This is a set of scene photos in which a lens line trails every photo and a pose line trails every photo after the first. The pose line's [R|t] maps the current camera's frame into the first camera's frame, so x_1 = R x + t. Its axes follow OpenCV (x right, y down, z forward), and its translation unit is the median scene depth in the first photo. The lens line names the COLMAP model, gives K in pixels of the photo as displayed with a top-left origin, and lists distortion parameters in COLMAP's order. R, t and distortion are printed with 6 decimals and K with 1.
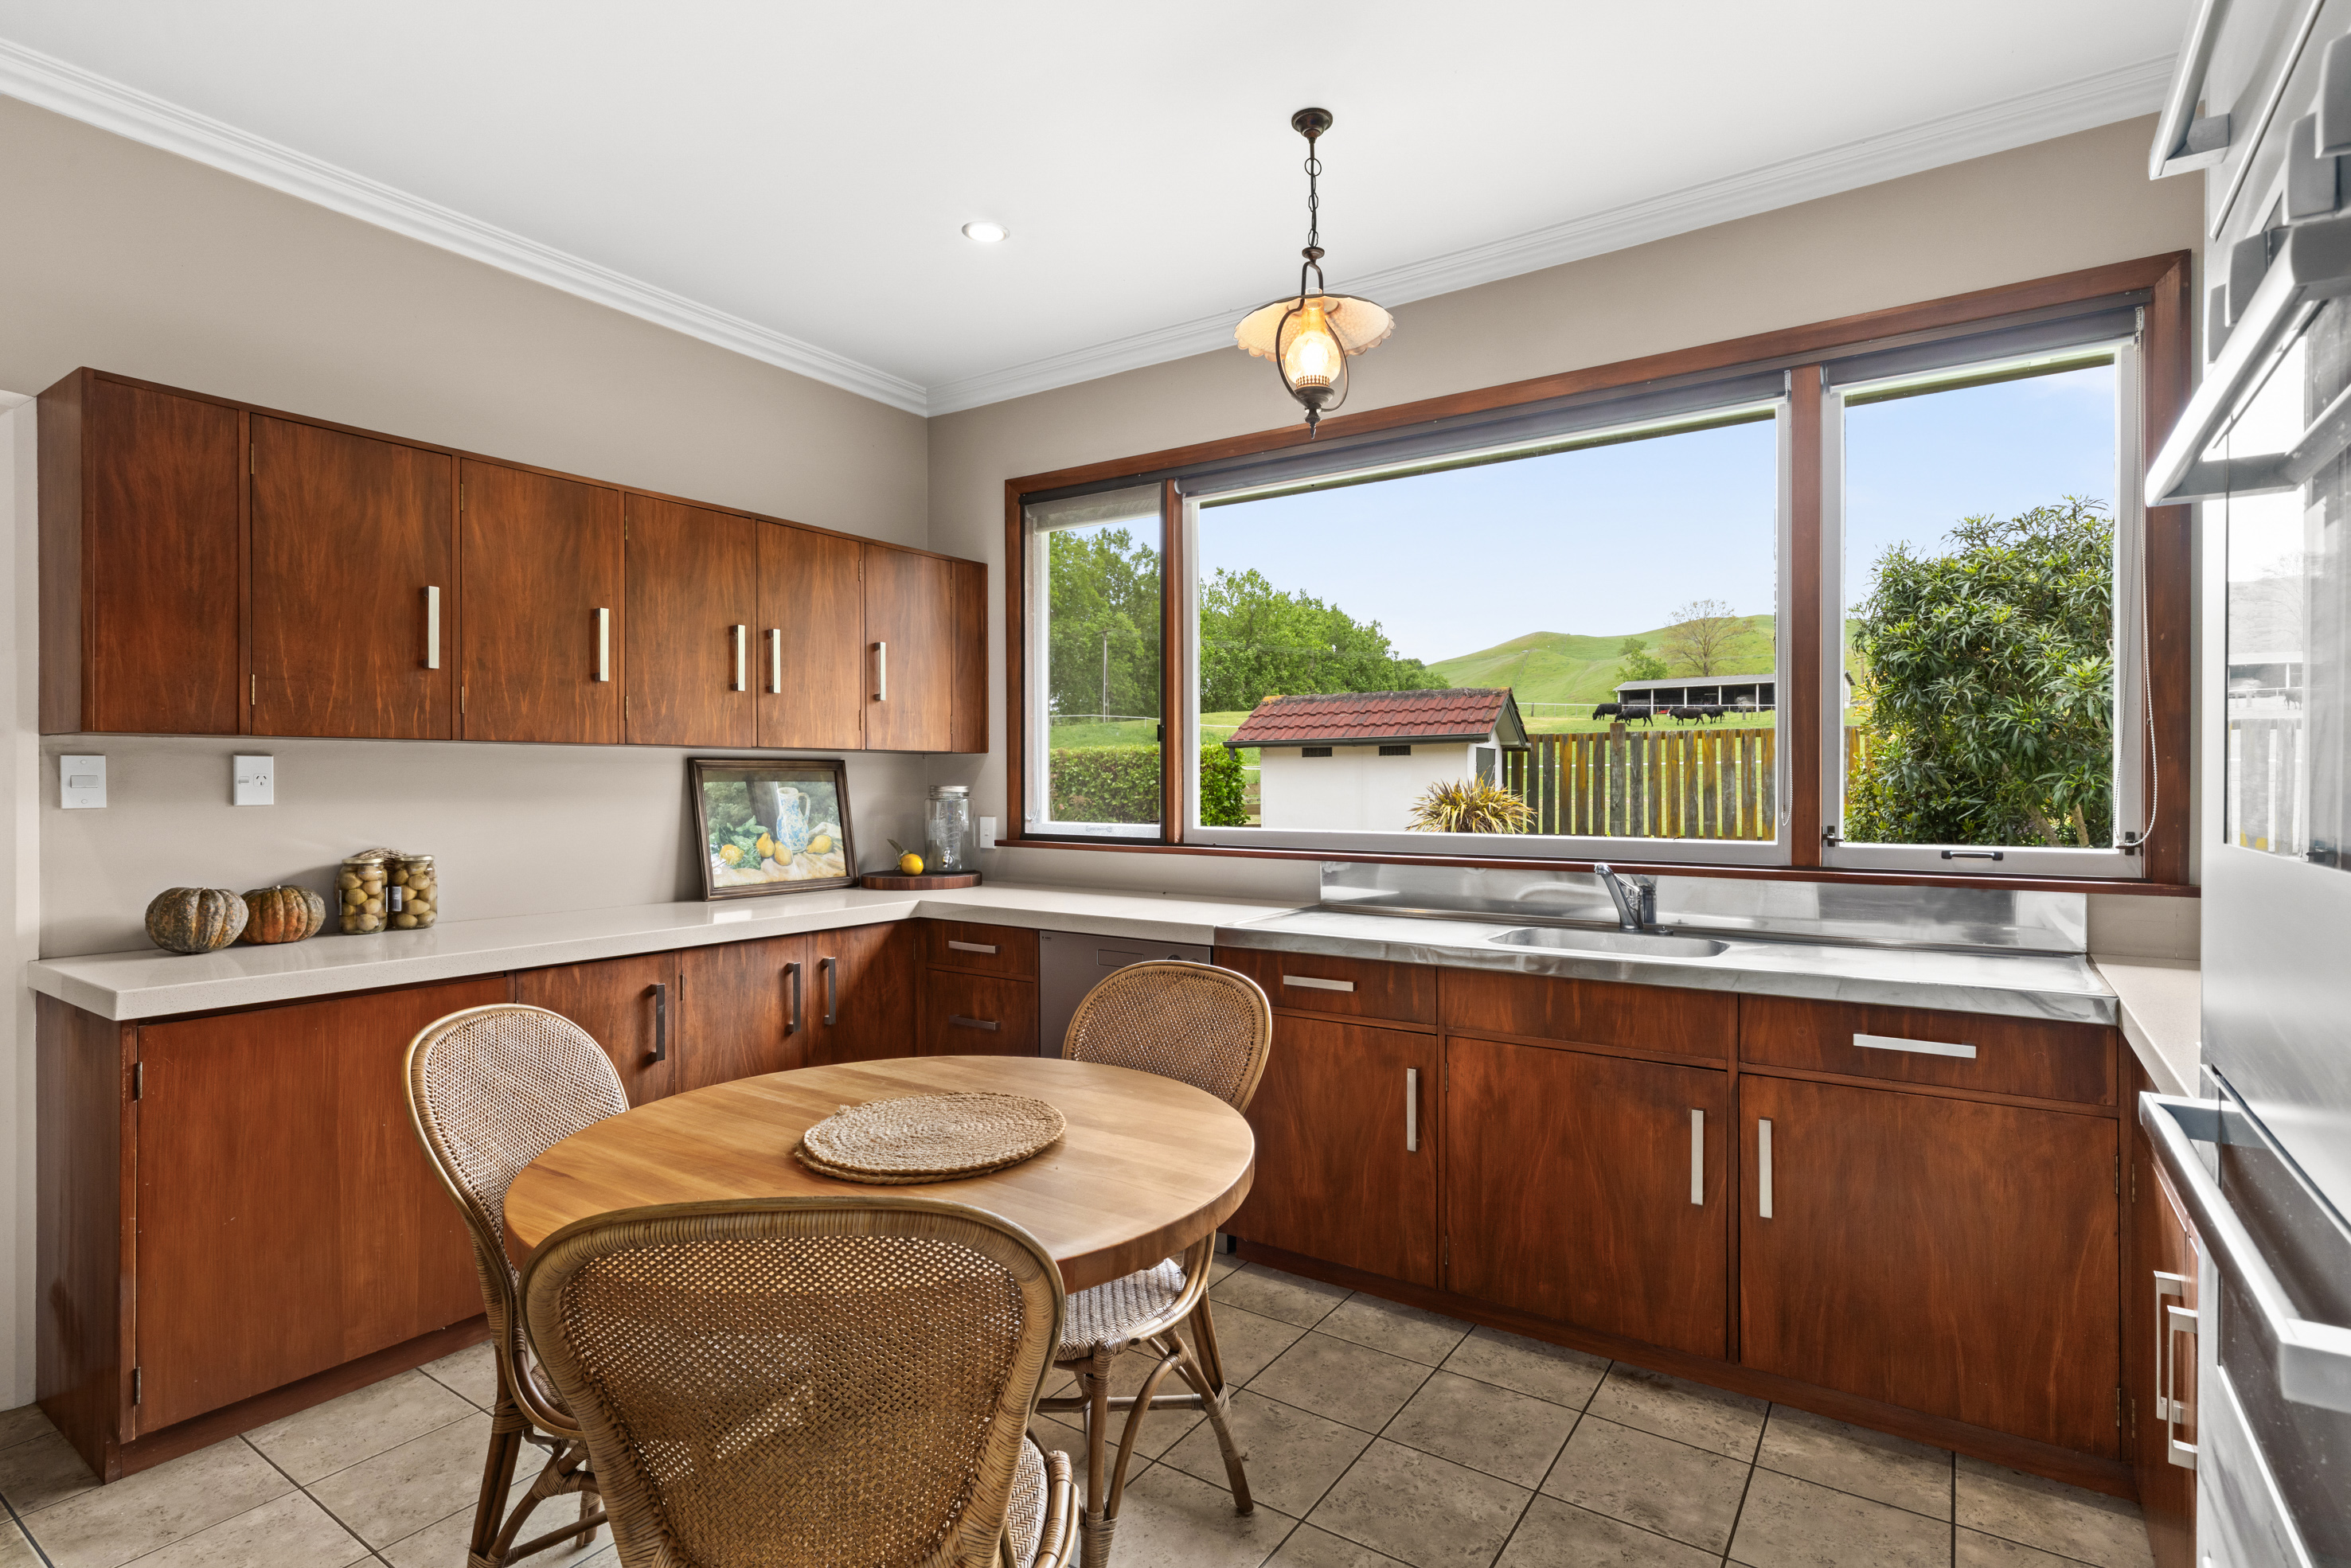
lens RADIAL K [[1171.6, 0, 1166.5], [0, 1171.6, 792.2], [0, 0, 1]] dist [-0.000399, 0.000124]
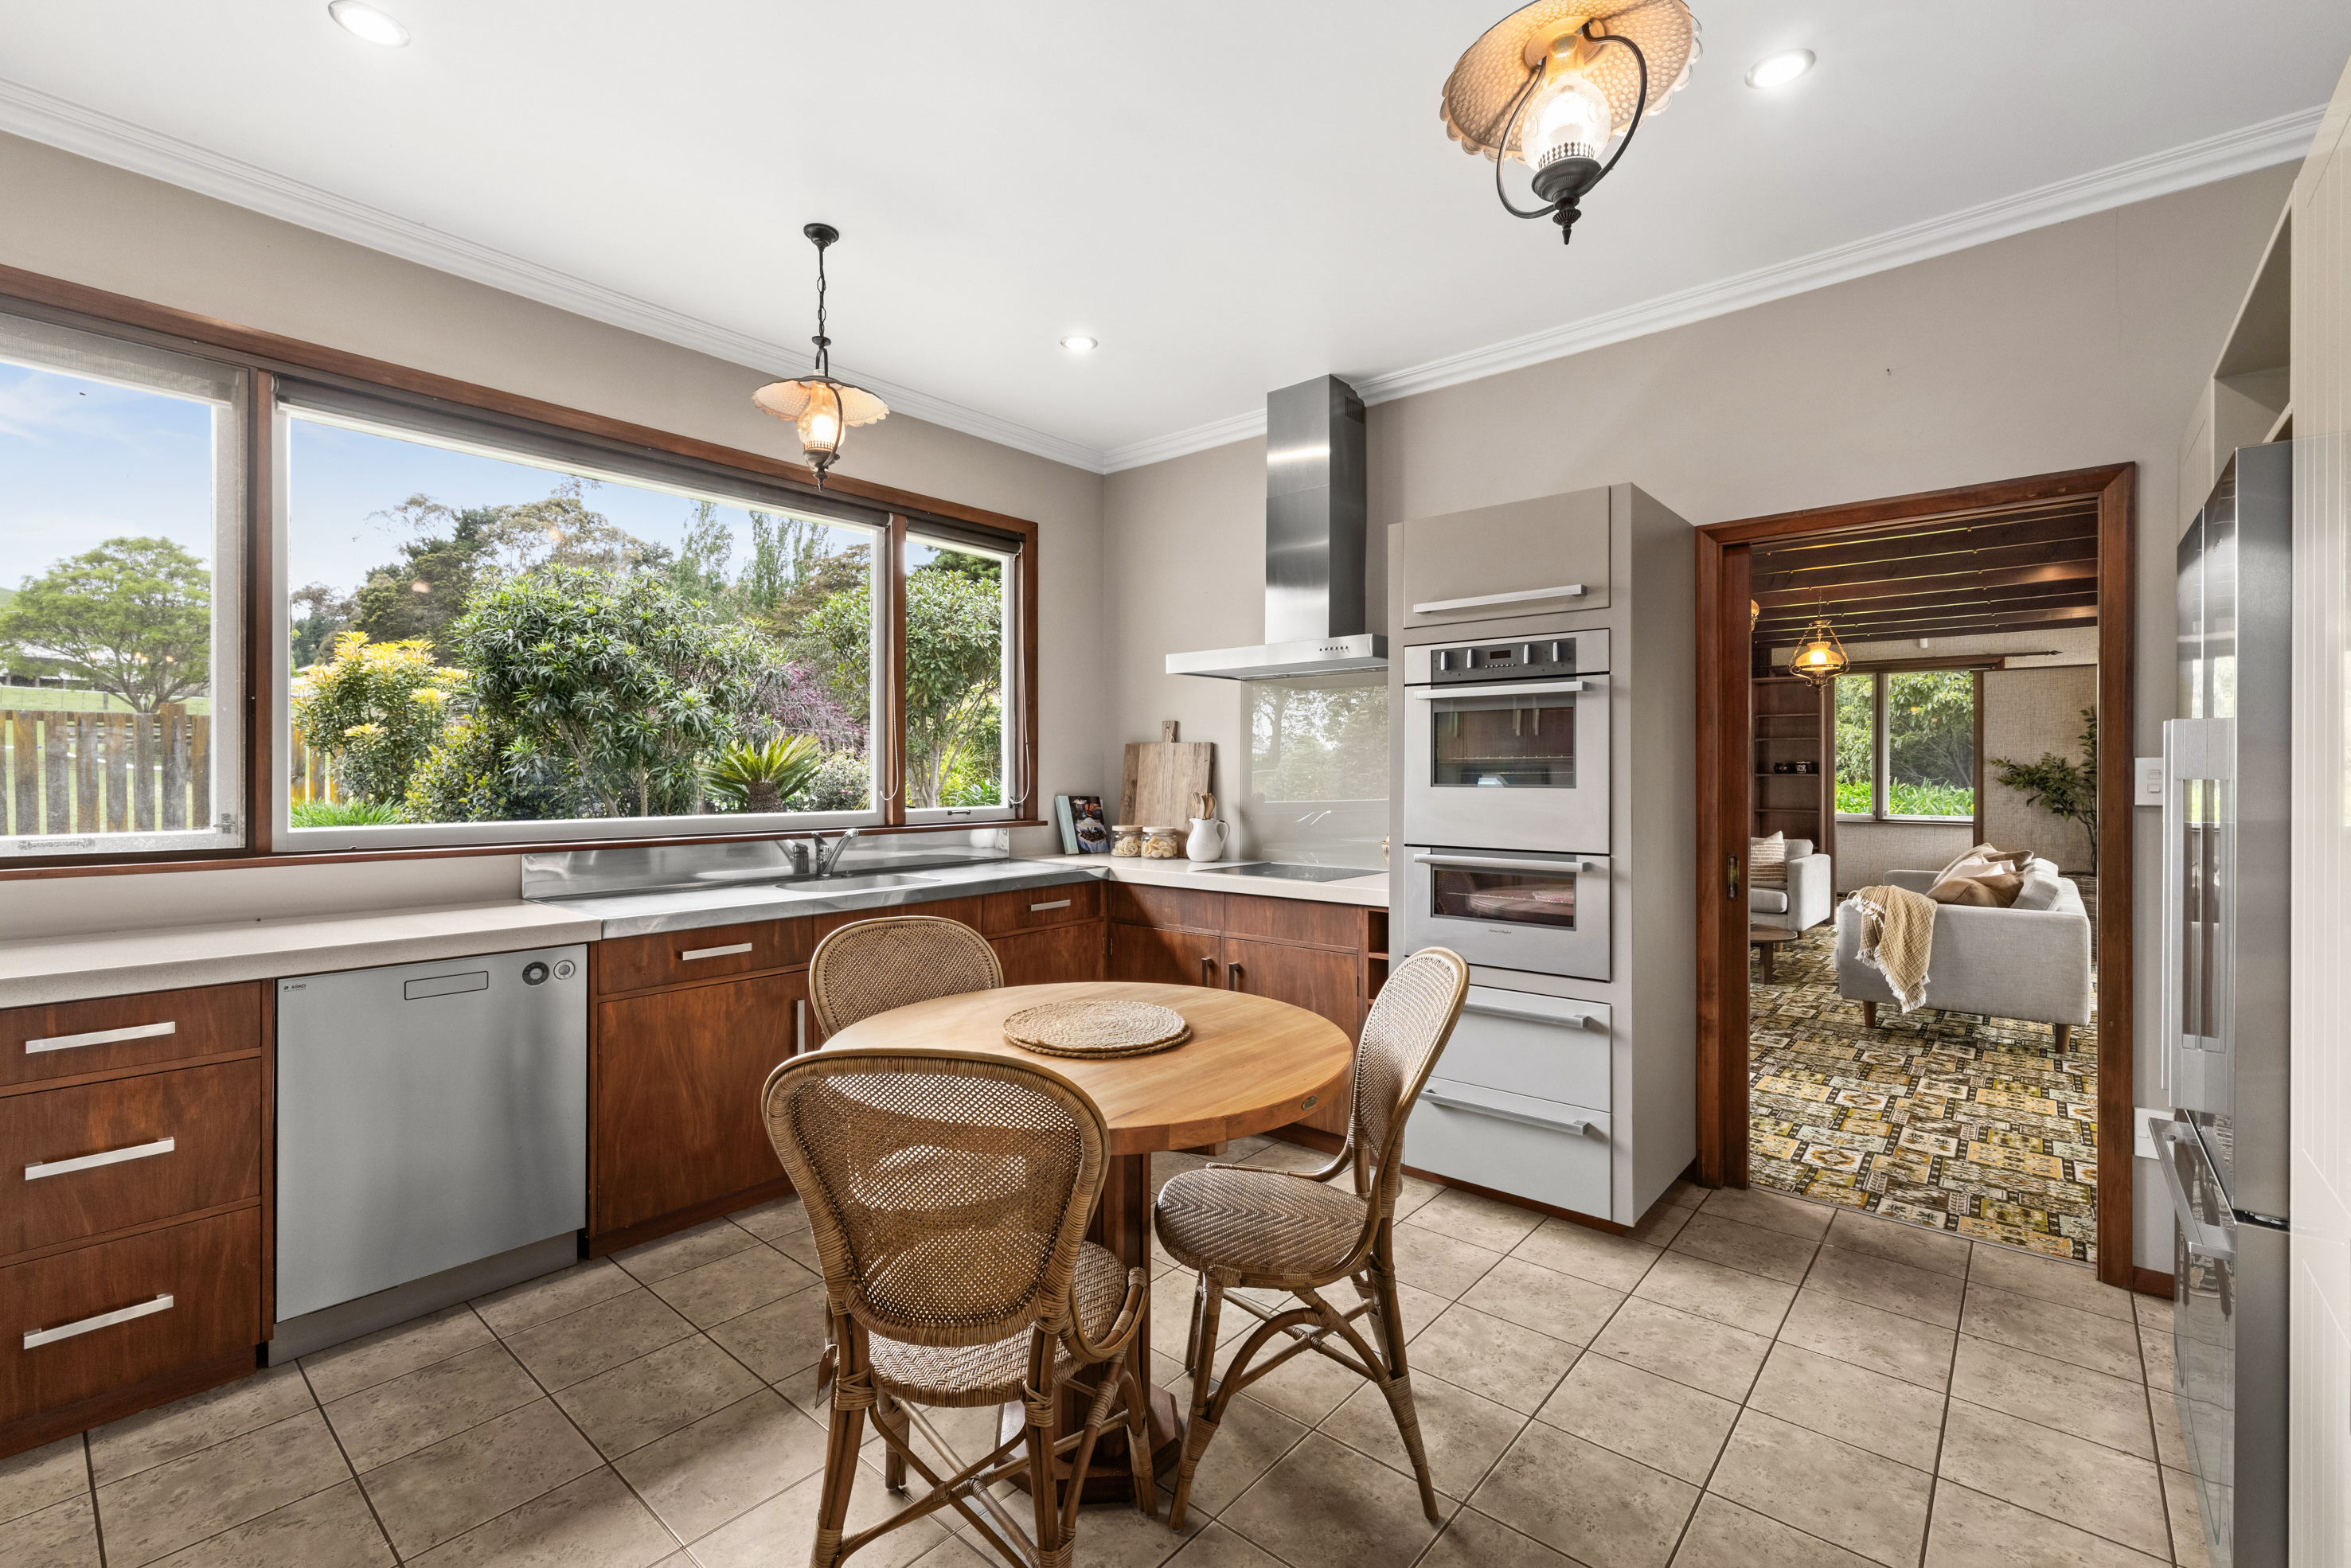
lens RADIAL K [[1030.7, 0, 1165.0], [0, 1030.7, 775.4], [0, 0, 1]] dist [-0.007704, 0.000111]
pose [[0.115711, -0.005474, 0.993268, -0.794762], [0.010892, 0.999932, 0.004242, -0.005069], [-0.993223, 0.010328, 0.115763, 0.455418]]
